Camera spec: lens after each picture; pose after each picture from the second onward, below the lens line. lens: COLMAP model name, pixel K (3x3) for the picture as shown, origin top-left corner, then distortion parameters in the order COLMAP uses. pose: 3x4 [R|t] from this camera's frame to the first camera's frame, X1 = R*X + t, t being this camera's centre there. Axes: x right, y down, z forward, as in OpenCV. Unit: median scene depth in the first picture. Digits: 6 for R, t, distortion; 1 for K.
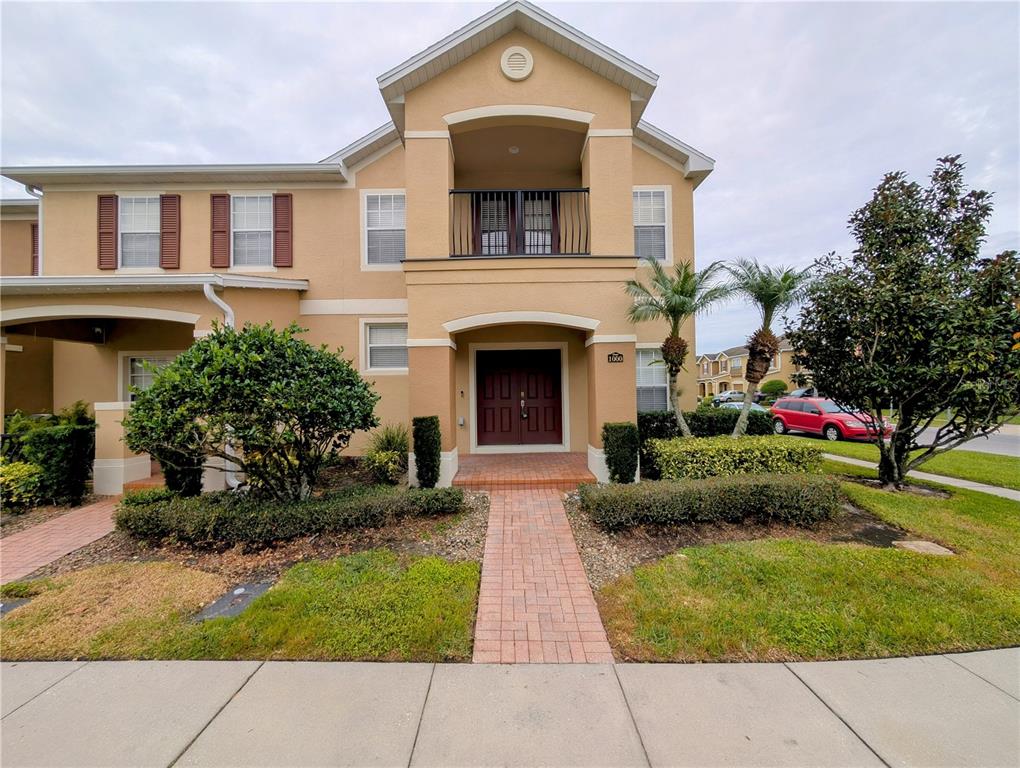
lens RADIAL K [[384.3, 0, 512.3], [0, 384.3, 384.4], [0, 0, 1]] dist [-0.001795, -0.000048]
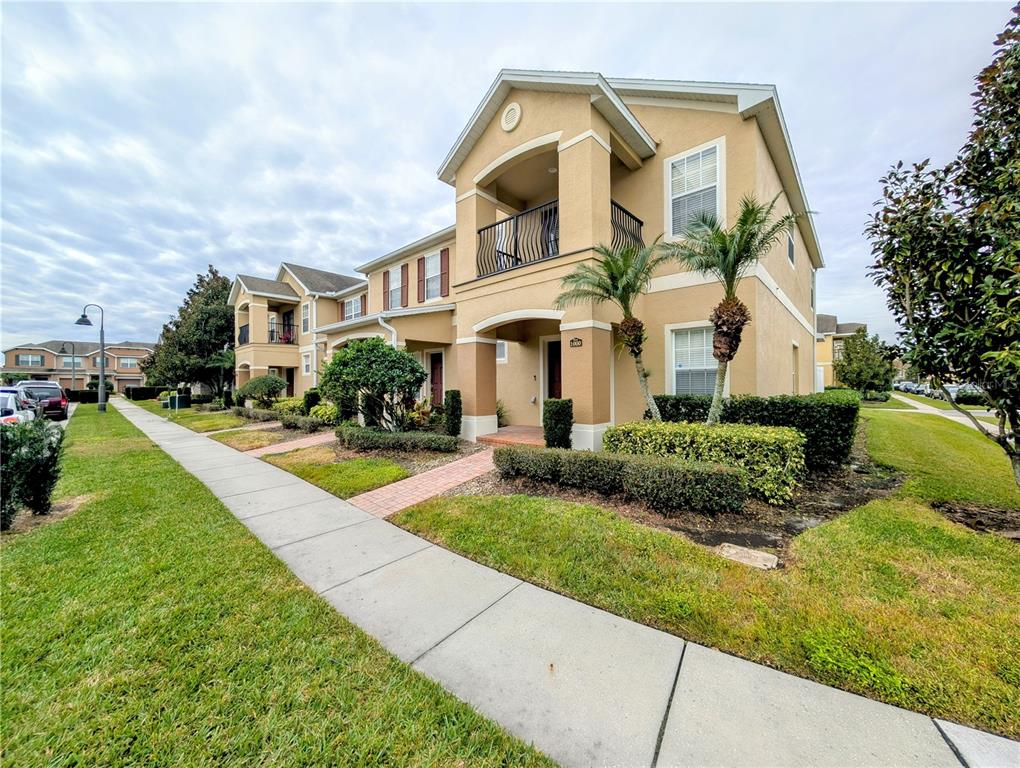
lens RADIAL K [[384.3, 0, 512.3], [0, 384.3, 384.4], [0, 0, 1]] dist [-0.001795, -0.000048]
pose [[0.737321, 0.009220, -0.675480, 0.854016], [0.005123, 0.999802, 0.019238, 0.028310], [0.675523, -0.017645, 0.737128, 0.042979]]
